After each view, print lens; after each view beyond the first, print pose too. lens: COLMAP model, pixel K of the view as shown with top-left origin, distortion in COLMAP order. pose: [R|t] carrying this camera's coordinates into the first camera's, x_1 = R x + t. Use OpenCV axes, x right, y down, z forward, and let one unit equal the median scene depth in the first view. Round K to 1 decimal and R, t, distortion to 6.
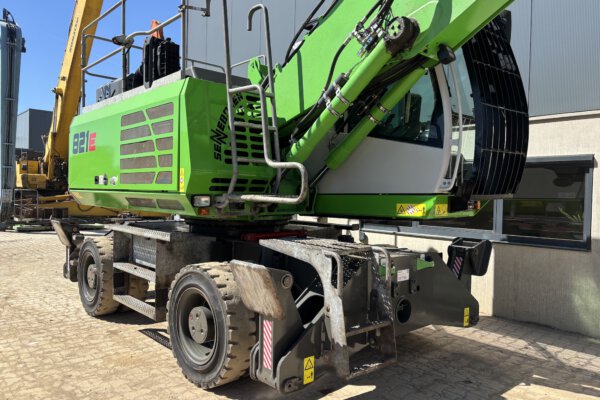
lens RADIAL K [[458.7, 0, 298.2], [0, 458.7, 203.8], [0, 0, 1]] dist [0.047932, -0.049918]
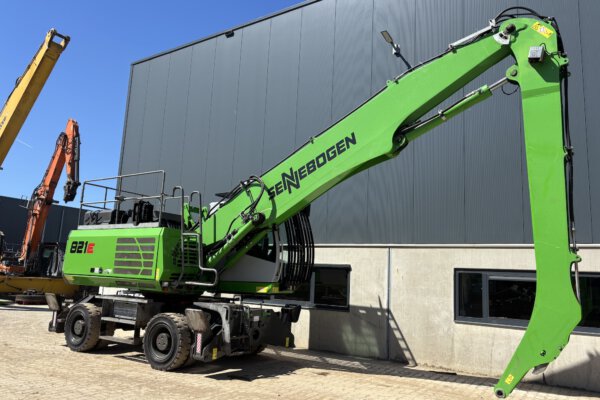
lens RADIAL K [[458.7, 0, 305.5], [0, 458.7, 201.9], [0, 0, 1]] dist [0.047932, -0.049918]
pose [[0.967251, 0.064842, 0.245398, -0.127577], [-0.020682, 0.983738, -0.178416, -0.012563], [-0.252976, 0.167498, 0.952863, -1.250465]]
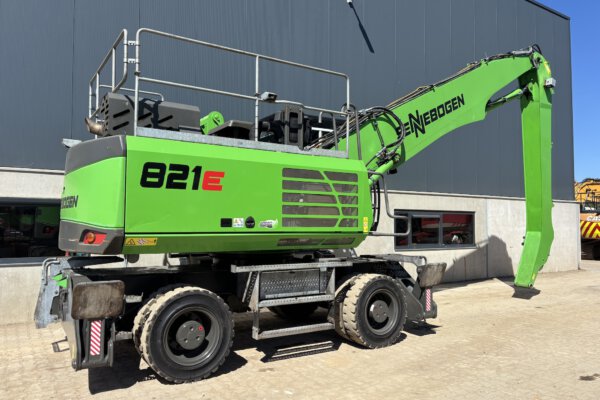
lens RADIAL K [[458.7, 0, 297.4], [0, 458.7, 199.4], [0, 0, 1]] dist [0.047932, -0.049918]
pose [[0.163212, 0.032368, 0.986060, -1.766657], [0.022755, 0.999072, -0.036561, -0.081752], [-0.986329, 0.028405, 0.162324, 0.928438]]
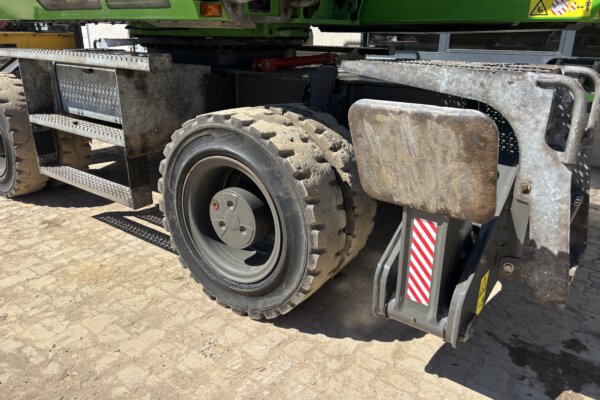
lens RADIAL K [[468.7, 0, 308.4], [0, 468.7, 200.2], [0, 0, 1]] dist [0.009974, -0.008118]
pose [[0.979562, -0.075540, 0.186418, -0.210579], [0.011028, 0.945576, 0.325214, 0.048232], [-0.200840, -0.316512, 0.927083, 0.411555]]
